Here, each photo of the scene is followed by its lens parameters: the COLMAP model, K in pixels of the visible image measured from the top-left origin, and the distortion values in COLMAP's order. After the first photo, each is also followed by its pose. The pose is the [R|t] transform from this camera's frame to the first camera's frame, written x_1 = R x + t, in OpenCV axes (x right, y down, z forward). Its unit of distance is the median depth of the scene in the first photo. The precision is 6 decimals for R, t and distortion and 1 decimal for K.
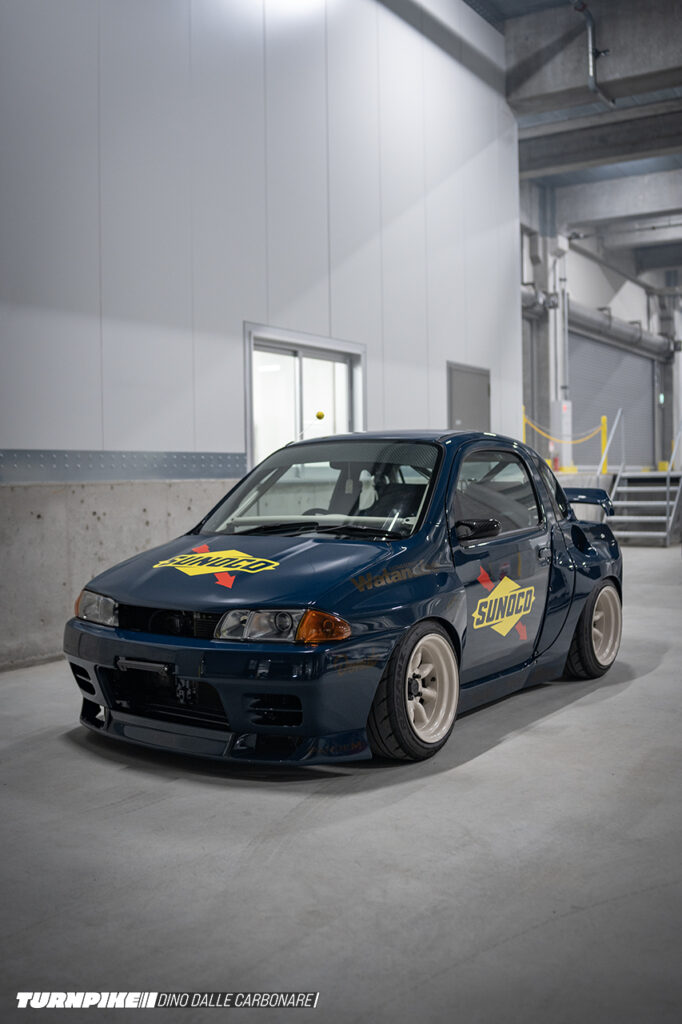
lens RADIAL K [[1065.1, 0, 340.7], [0, 1065.1, 512.4], [0, 0, 1]] dist [-0.096963, 0.000000]
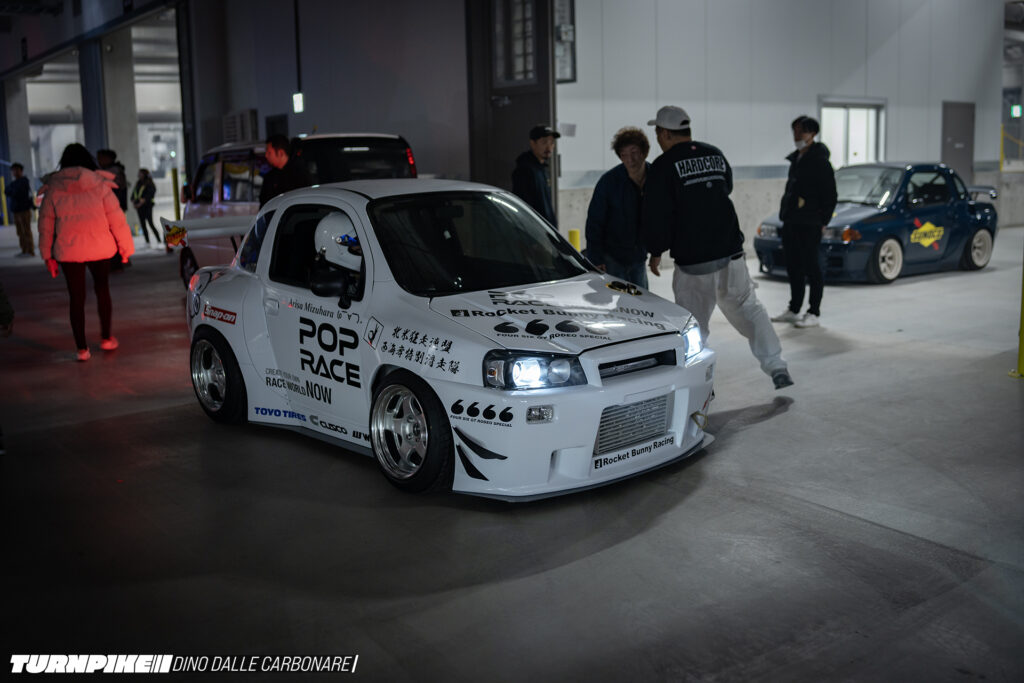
lens RADIAL K [[1065.1, 0, 514.2], [0, 1065.1, 345.3], [0, 0, 1]] dist [-0.096963, 0.000000]
pose [[0.942266, 0.047490, -0.331481, 0.065229], [0.000317, 0.989766, 0.142700, -0.005428], [0.334865, -0.134566, 0.932608, -1.585831]]
